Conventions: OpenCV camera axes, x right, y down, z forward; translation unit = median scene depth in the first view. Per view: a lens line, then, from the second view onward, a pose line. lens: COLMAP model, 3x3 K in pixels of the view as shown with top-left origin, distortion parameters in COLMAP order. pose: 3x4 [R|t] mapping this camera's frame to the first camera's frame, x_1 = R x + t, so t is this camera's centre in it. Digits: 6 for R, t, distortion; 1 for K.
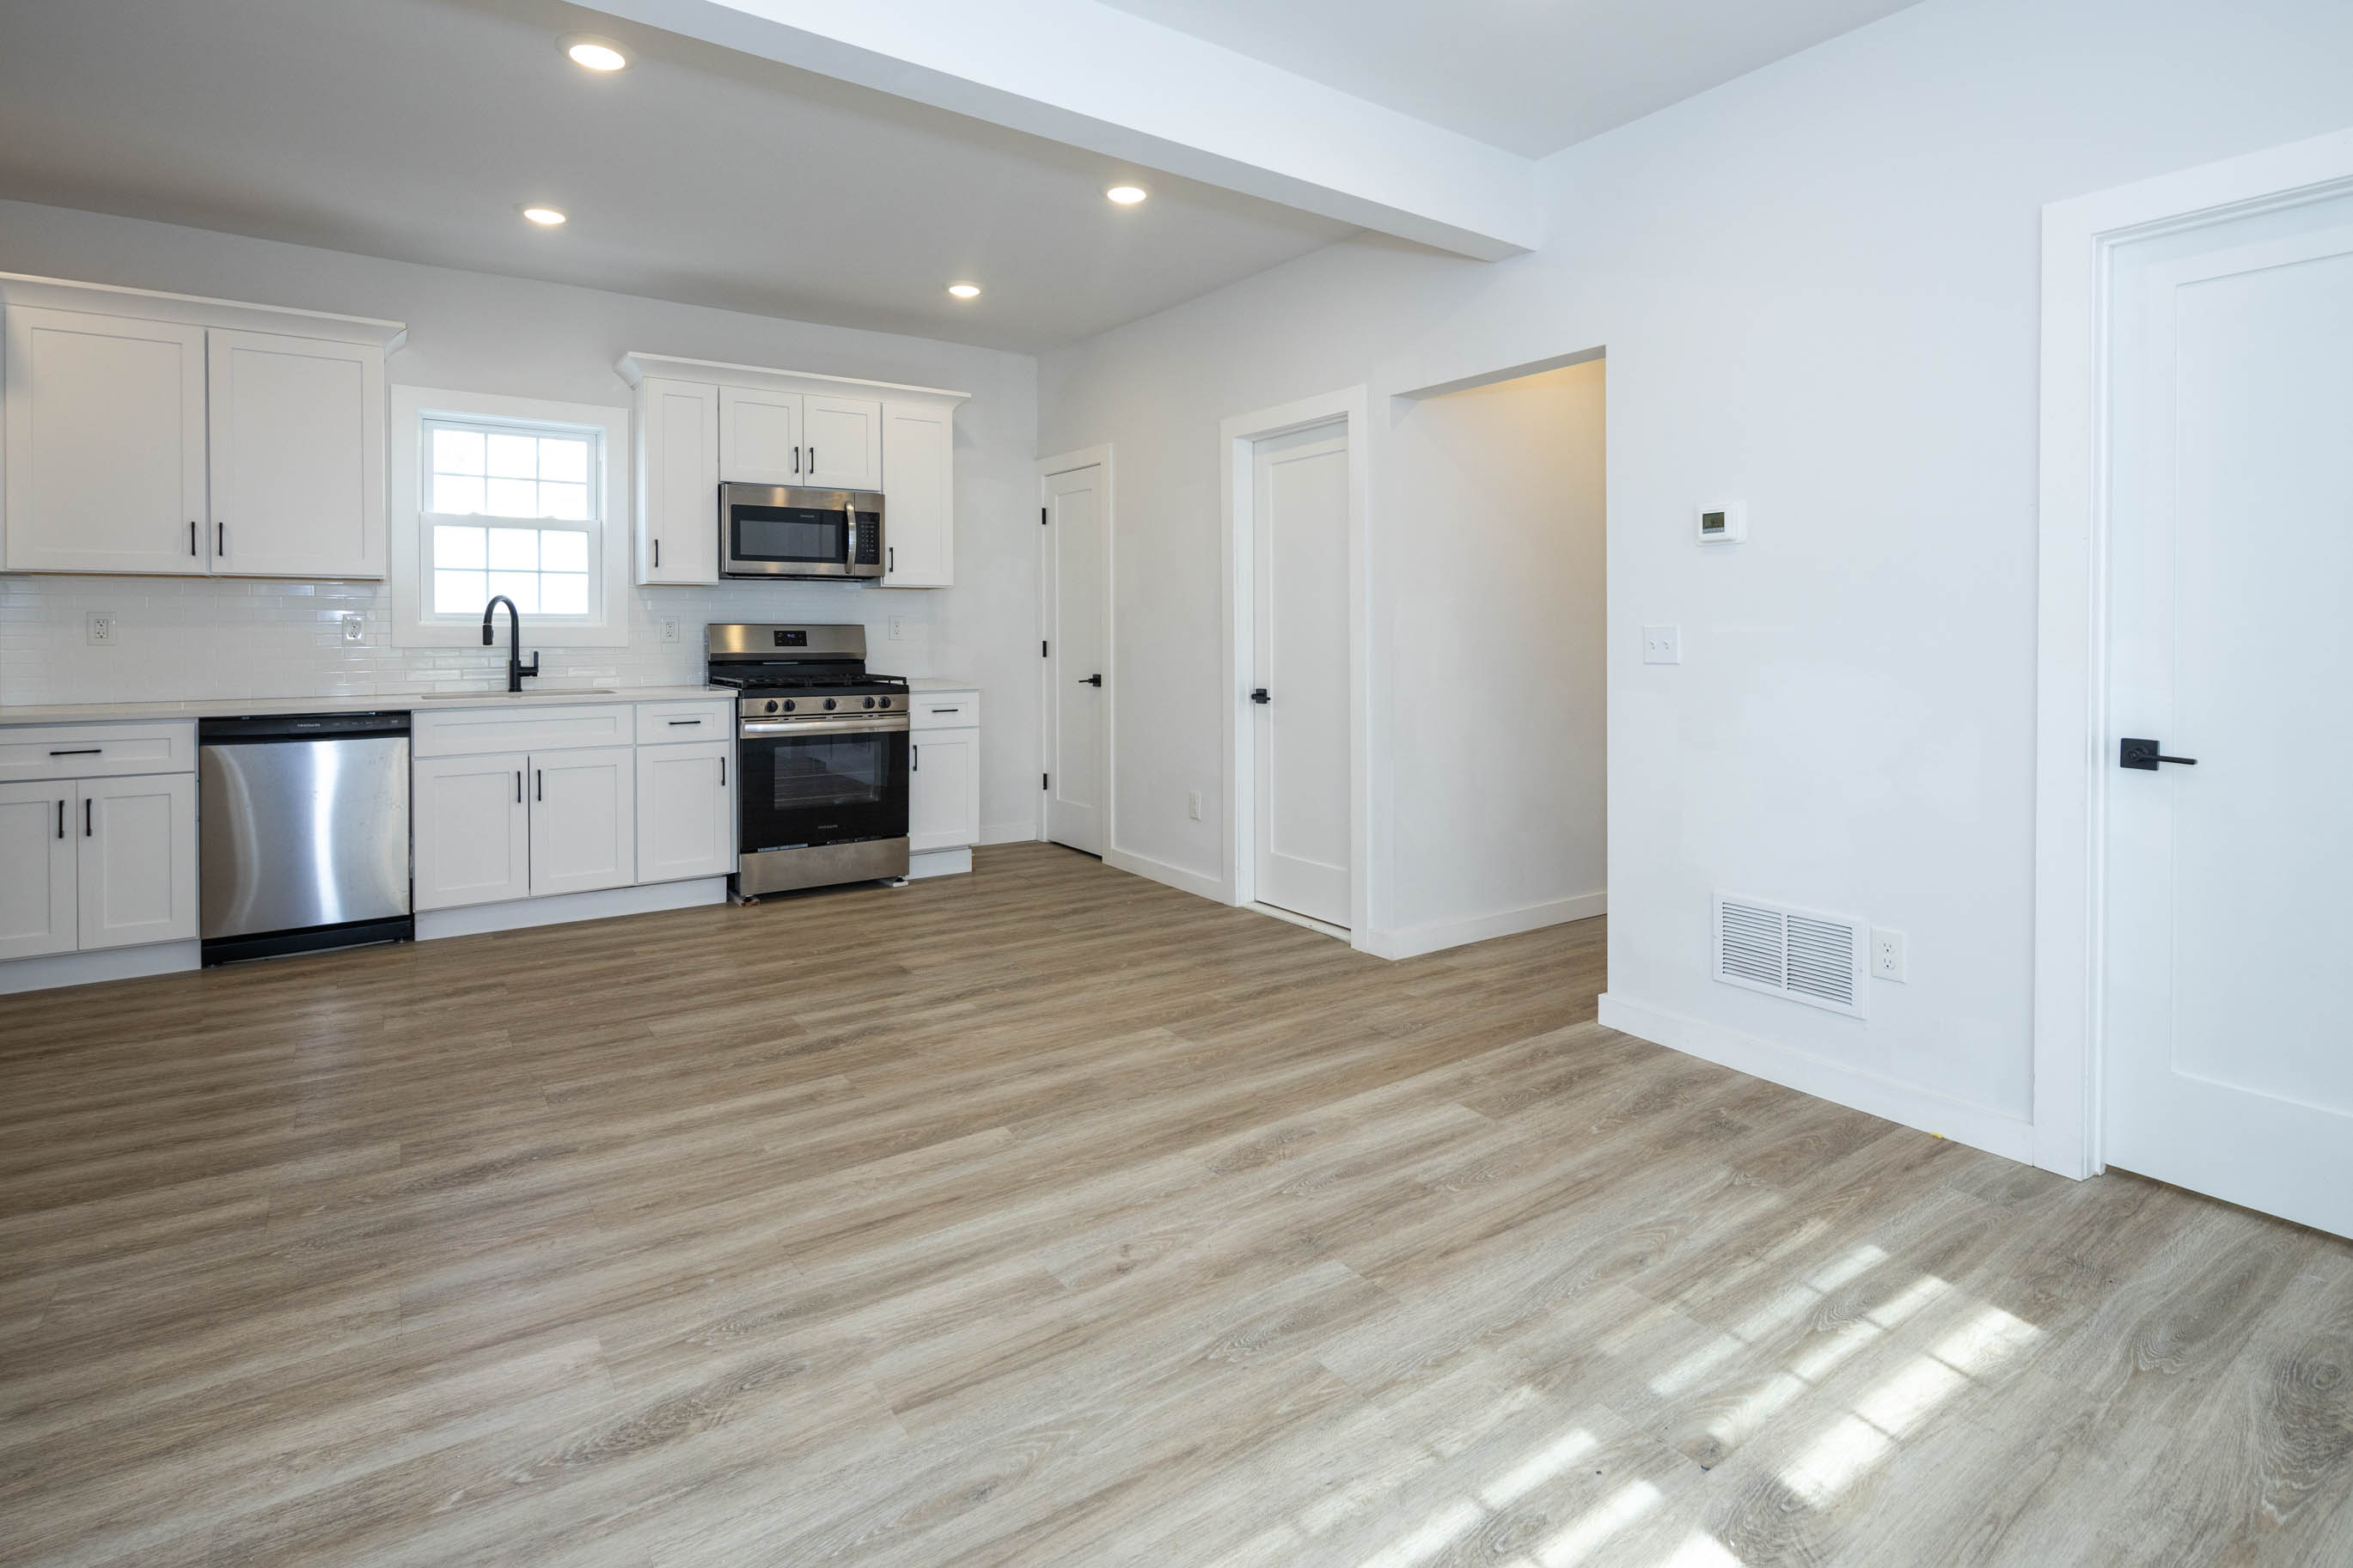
lens RADIAL K [[1183.3, 0, 1192.5], [0, 1183.3, 629.8], [0, 0, 1]] dist [0.004912, -0.006228]
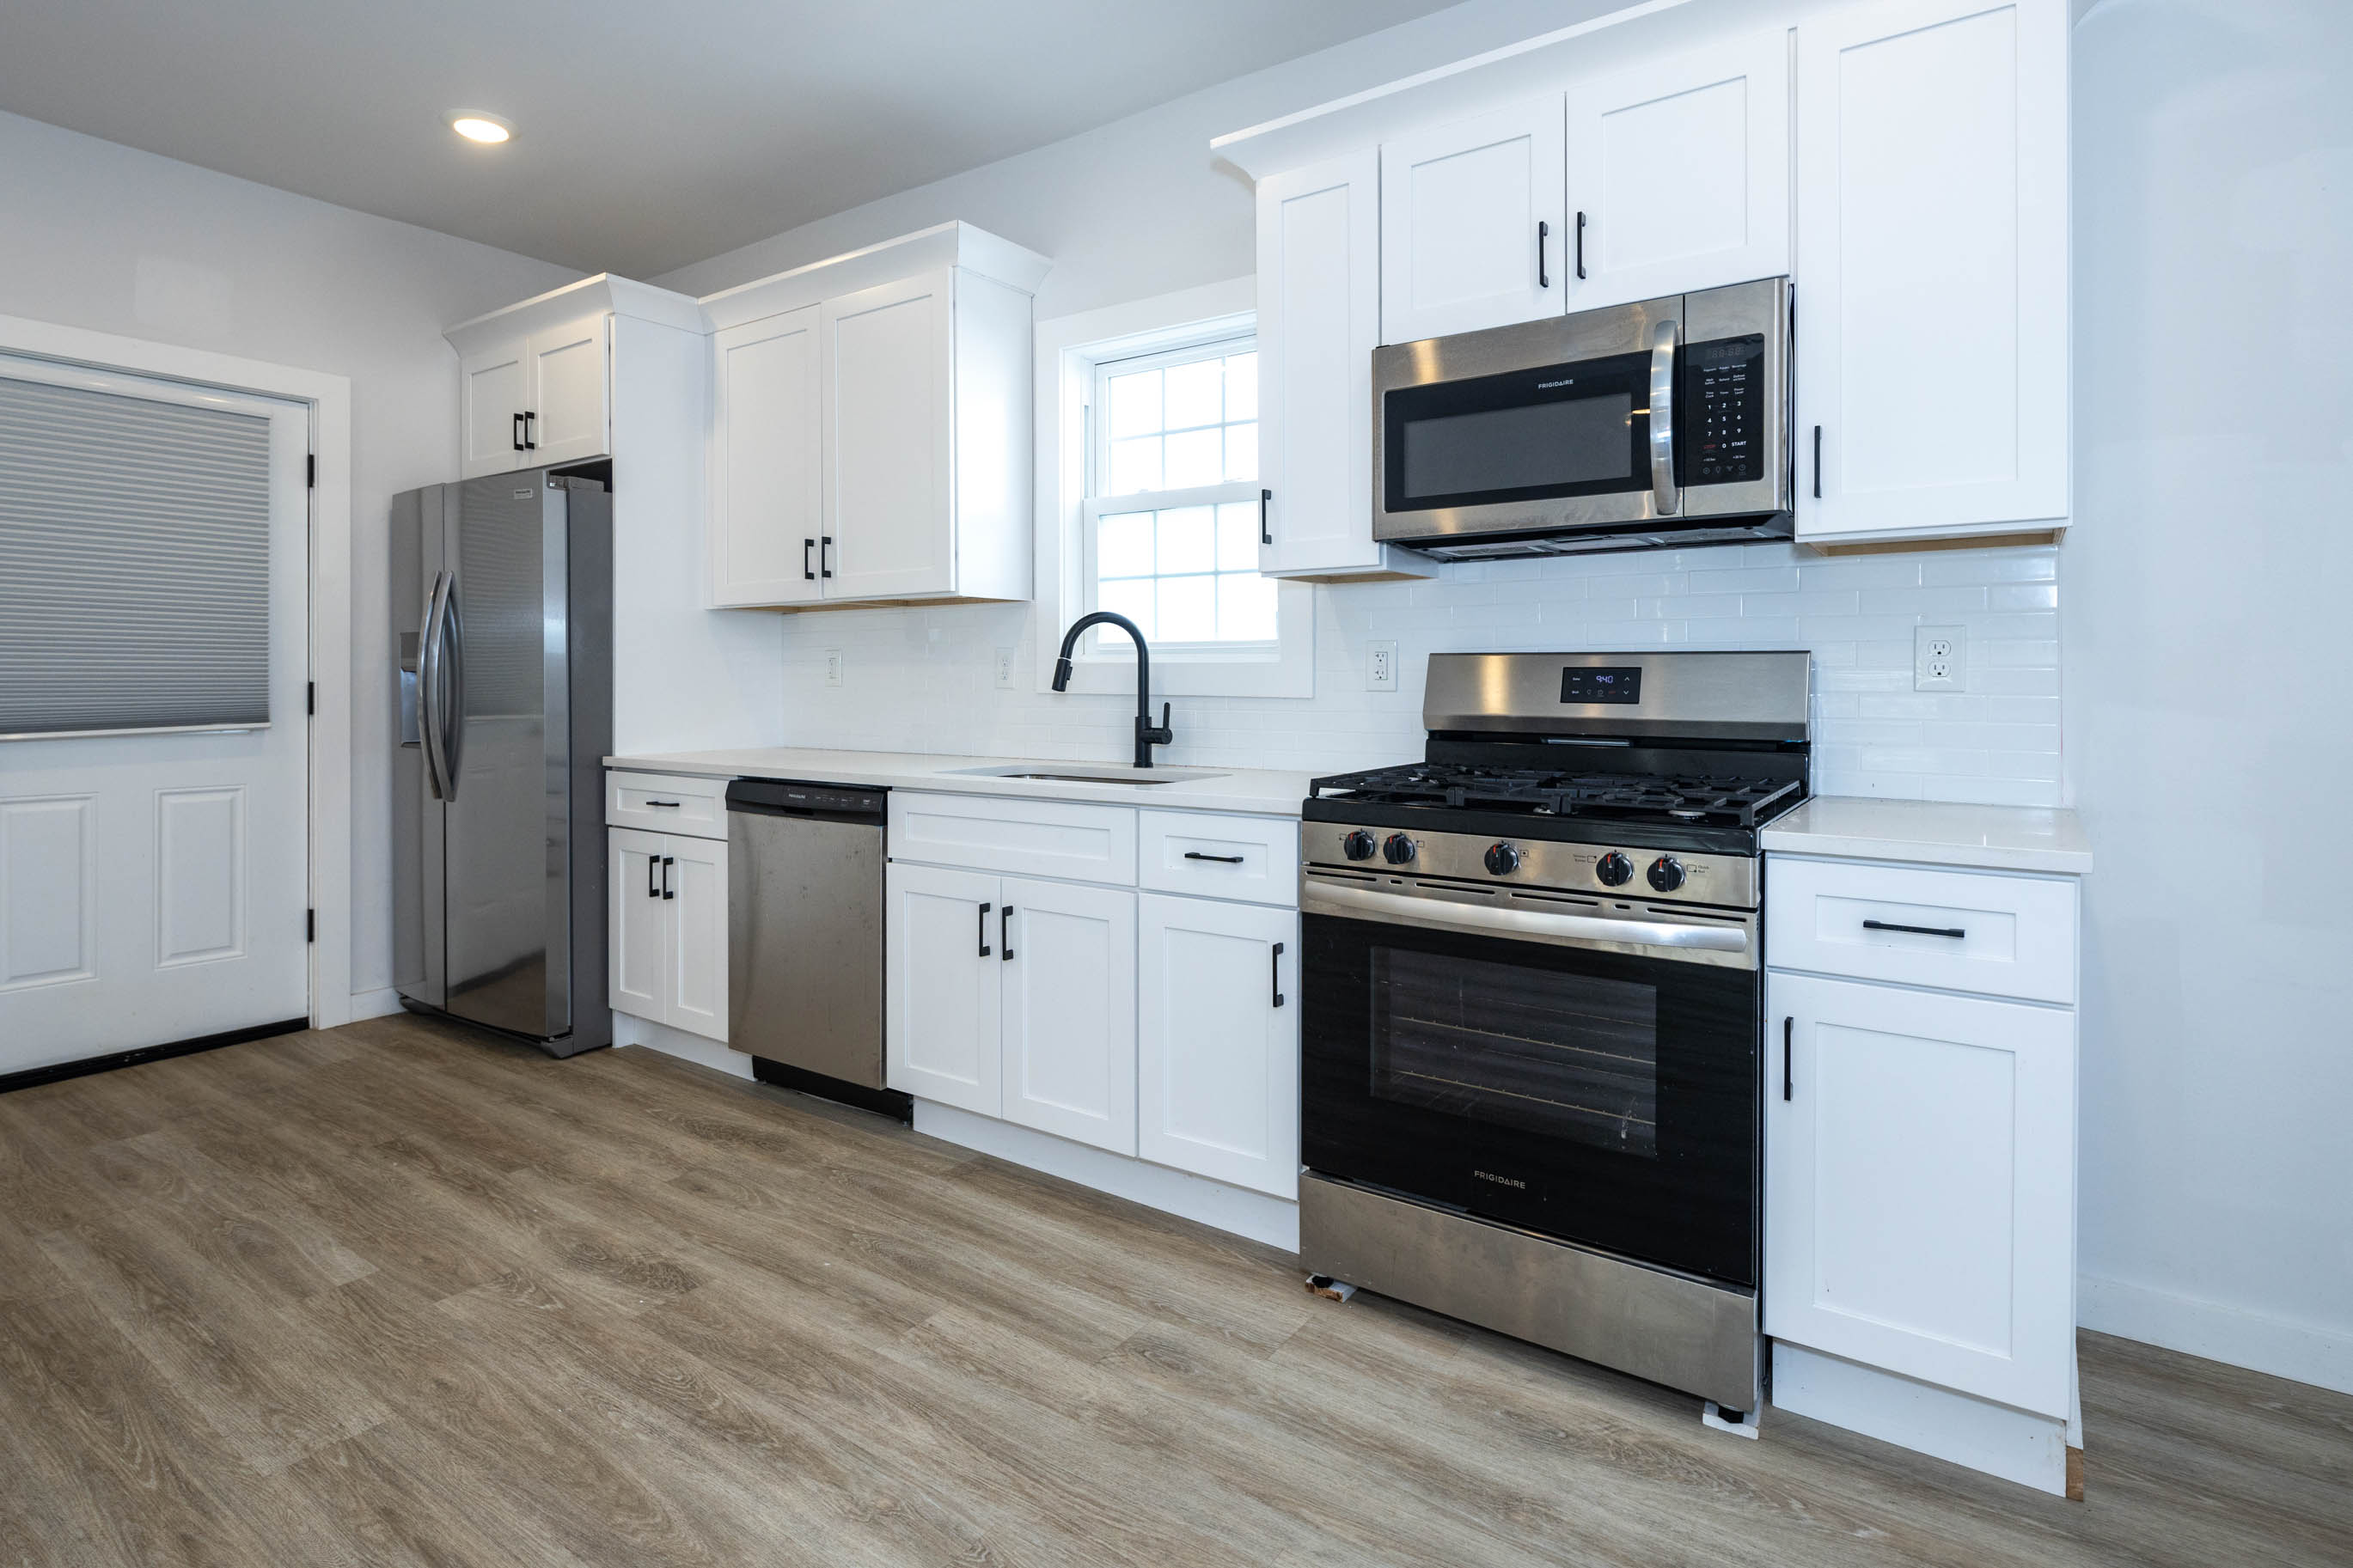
lens RADIAL K [[1172.7, 0, 1130.4], [0, 1172.7, 688.7], [0, 0, 1]] dist [0.002539, -0.005399]
pose [[0.322789, 0.005948, -0.946452, 0.011974], [-0.003268, 0.999981, 0.005170, 0.008958], [0.946465, 0.001424, 0.322802, 0.934237]]
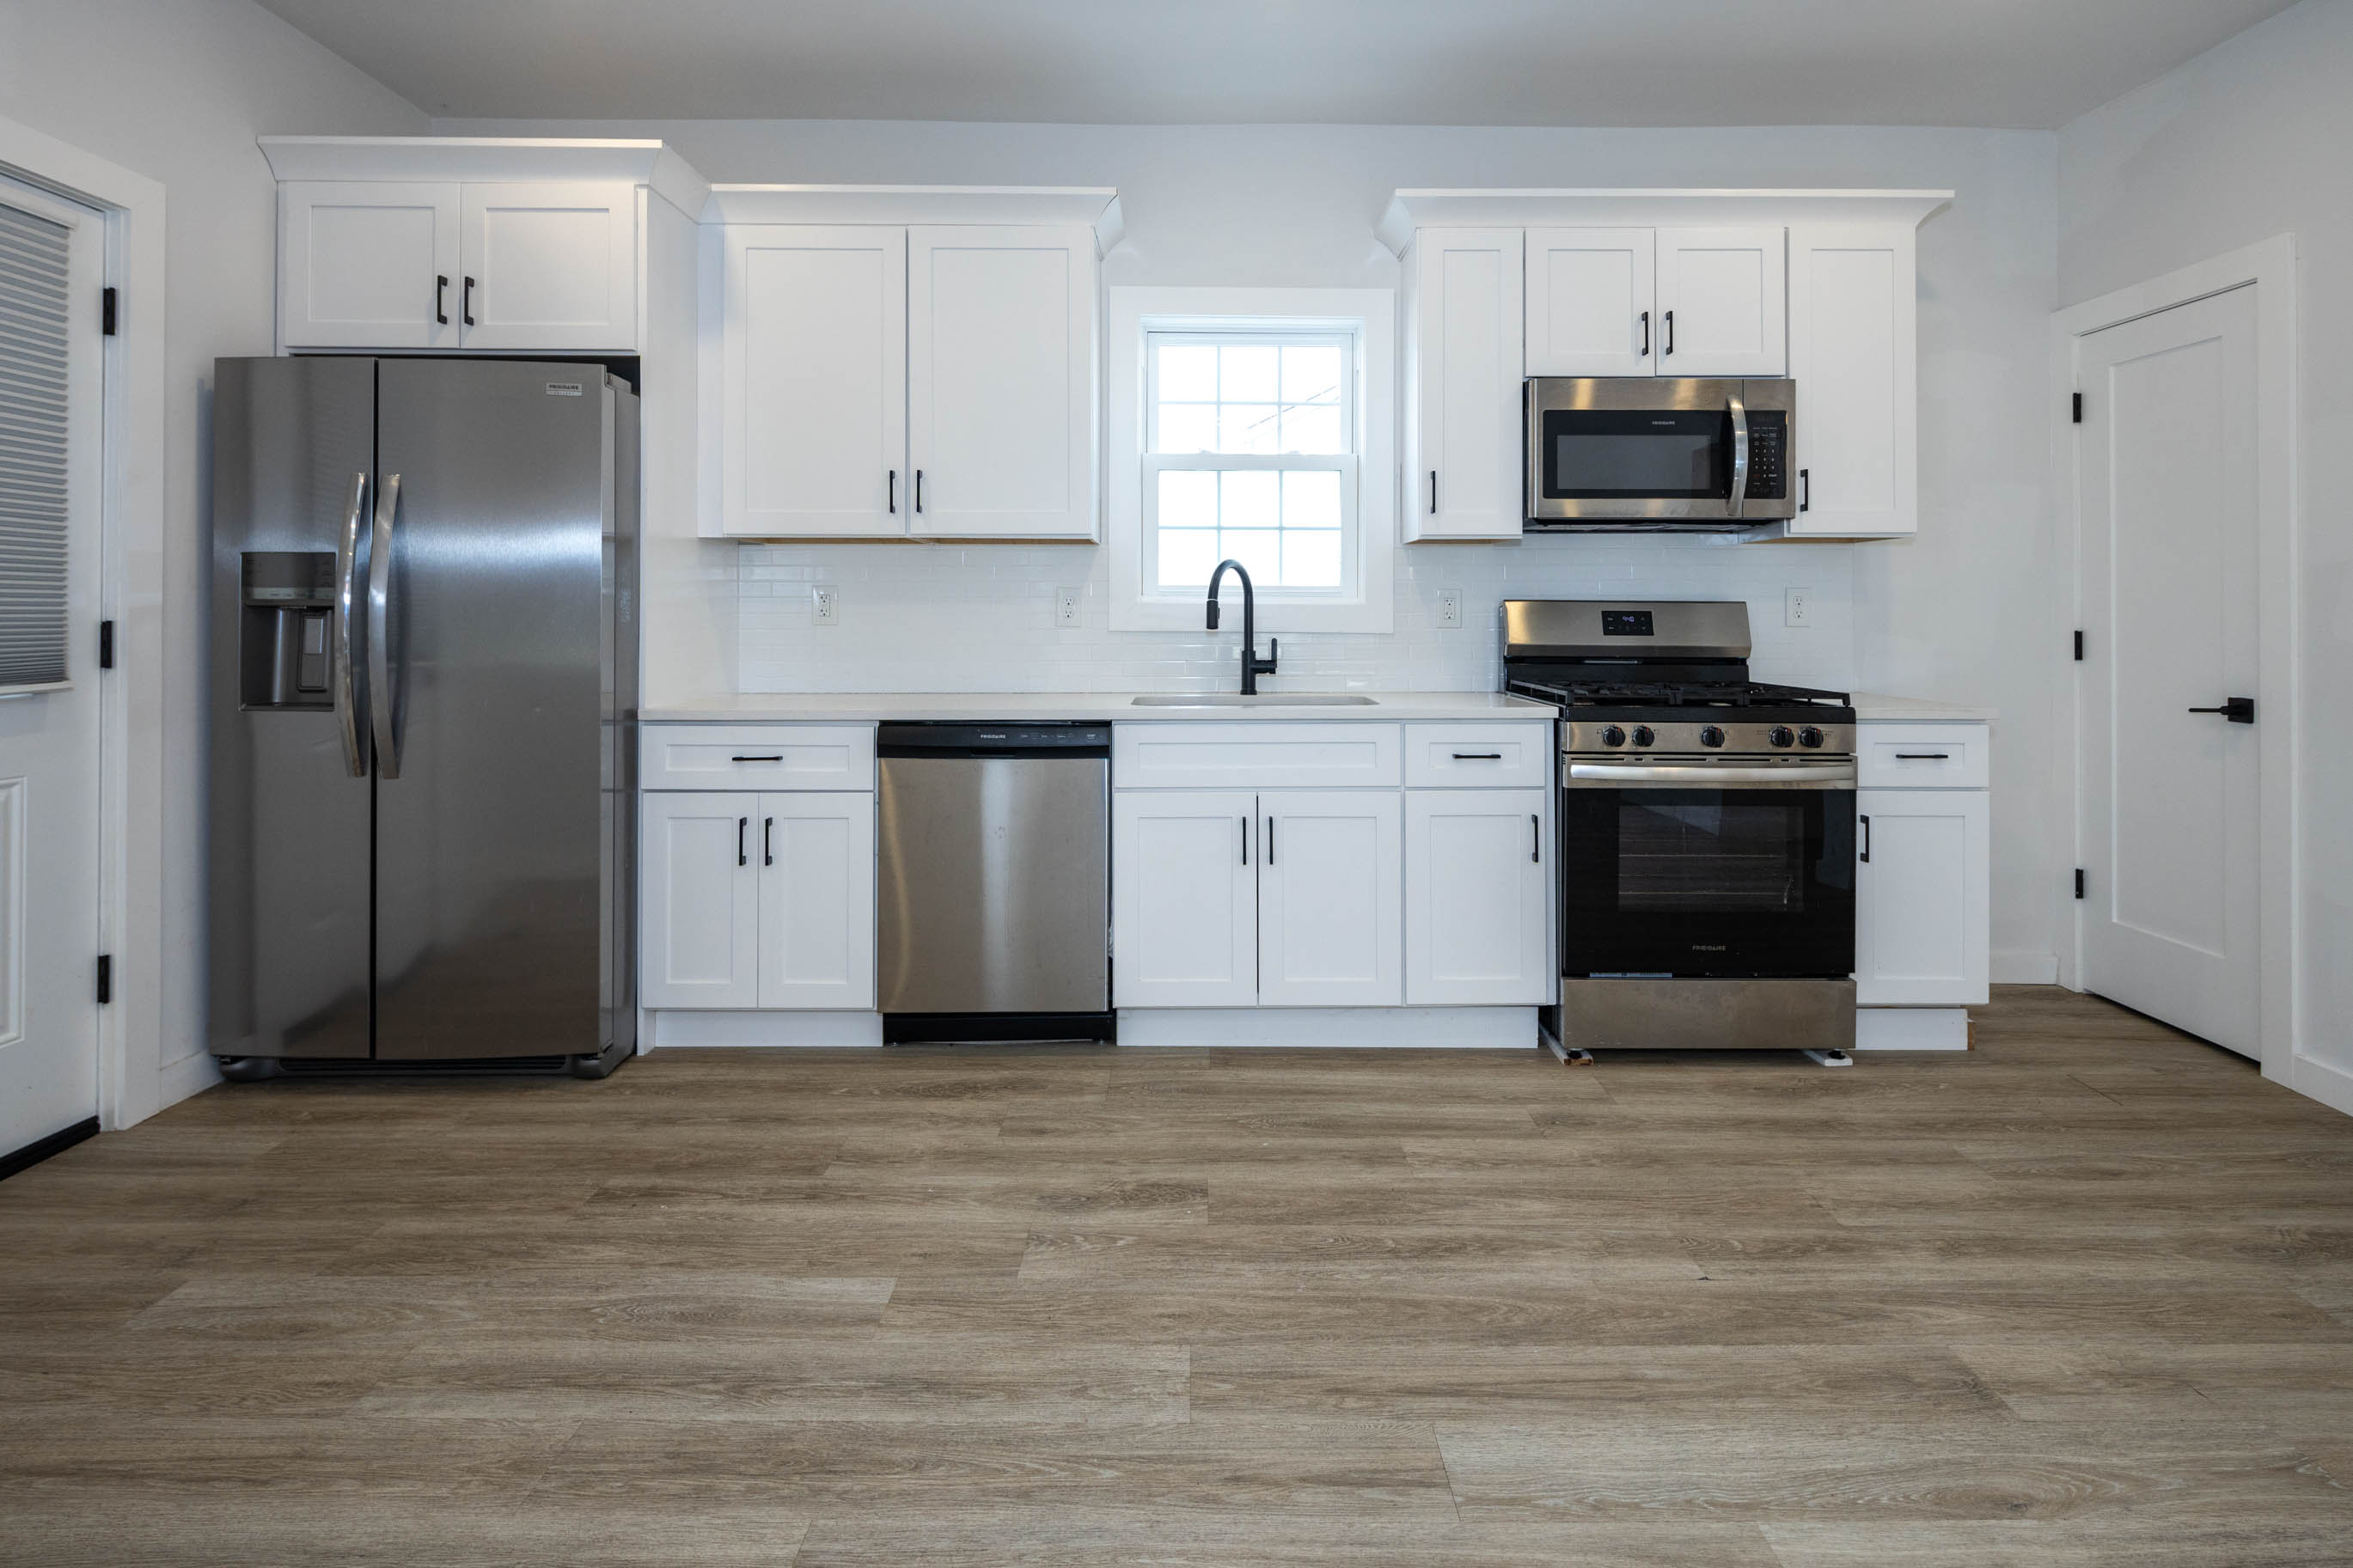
lens RADIAL K [[1172.7, 0, 1175.5], [0, 1172.7, 613.2], [0, 0, 1]] dist [0.002539, -0.005399]
pose [[0.813145, 0.000787, -0.582060, -0.226682], [-0.003307, 0.999989, -0.003268, 0.006275], [0.582051, 0.004582, 0.813139, 0.462663]]
